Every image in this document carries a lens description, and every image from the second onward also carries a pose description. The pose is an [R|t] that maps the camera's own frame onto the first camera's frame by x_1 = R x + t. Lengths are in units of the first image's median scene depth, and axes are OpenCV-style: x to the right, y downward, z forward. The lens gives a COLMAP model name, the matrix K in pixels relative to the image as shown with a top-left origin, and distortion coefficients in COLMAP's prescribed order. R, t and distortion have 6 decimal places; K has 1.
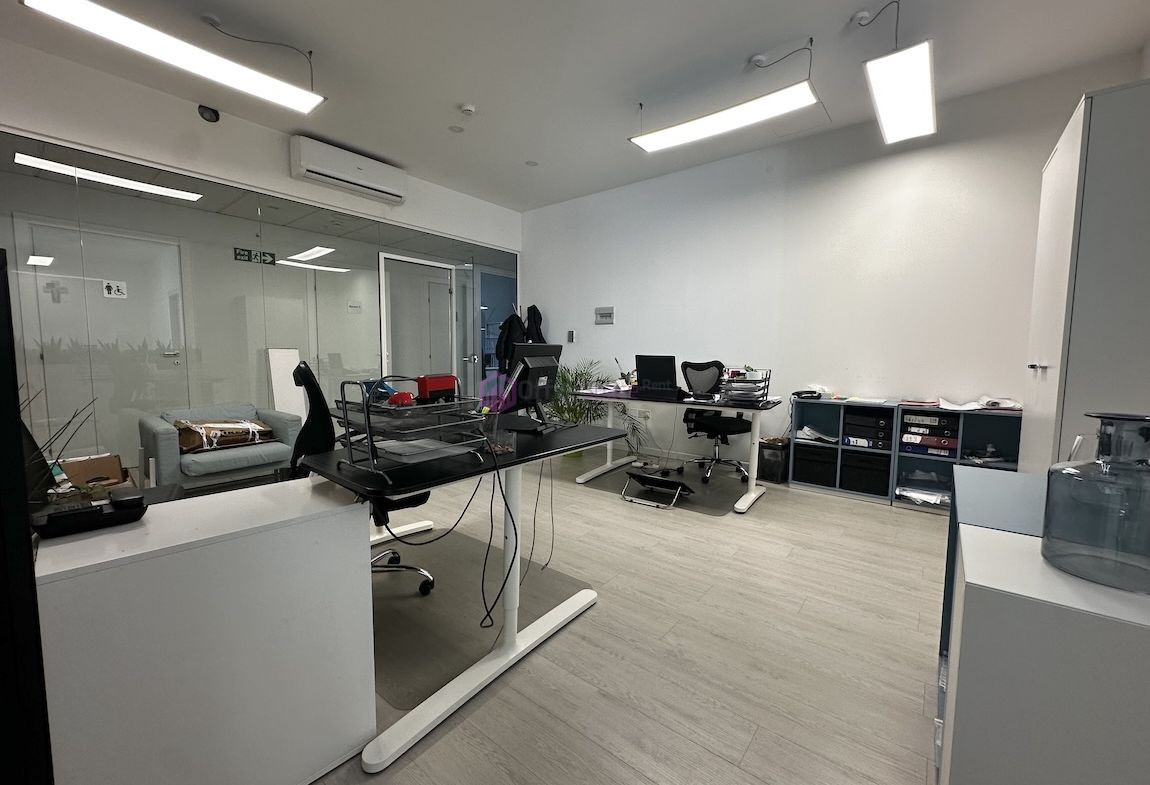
lens RADIAL K [[458.0, 0, 575.0], [0, 458.0, 392.5], [0, 0, 1]] dist [-0.000901, 0.000112]
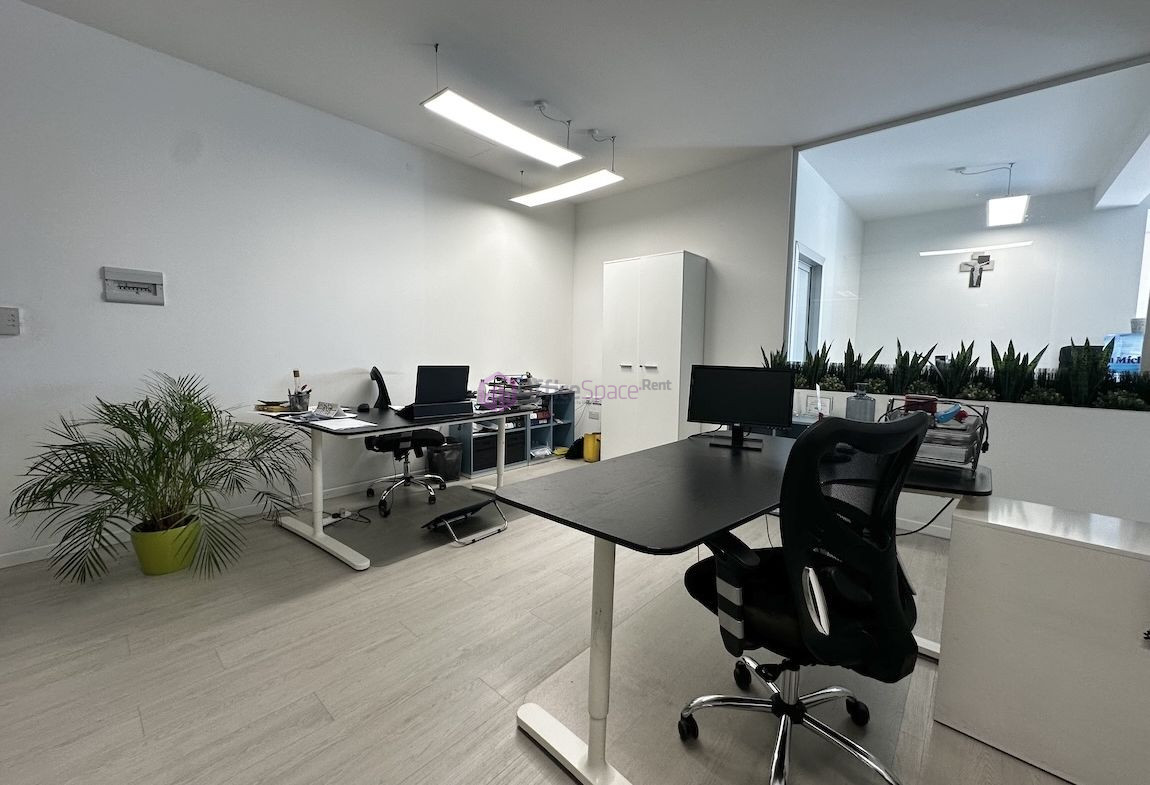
lens RADIAL K [[458.0, 0, 575.0], [0, 458.0, 392.5], [0, 0, 1]] dist [-0.000901, 0.000112]
pose [[0.059094, -0.099671, 0.993264, -0.687148], [0.070344, 0.992945, 0.095454, -0.101317], [-0.995771, 0.064230, 0.065688, 0.766207]]
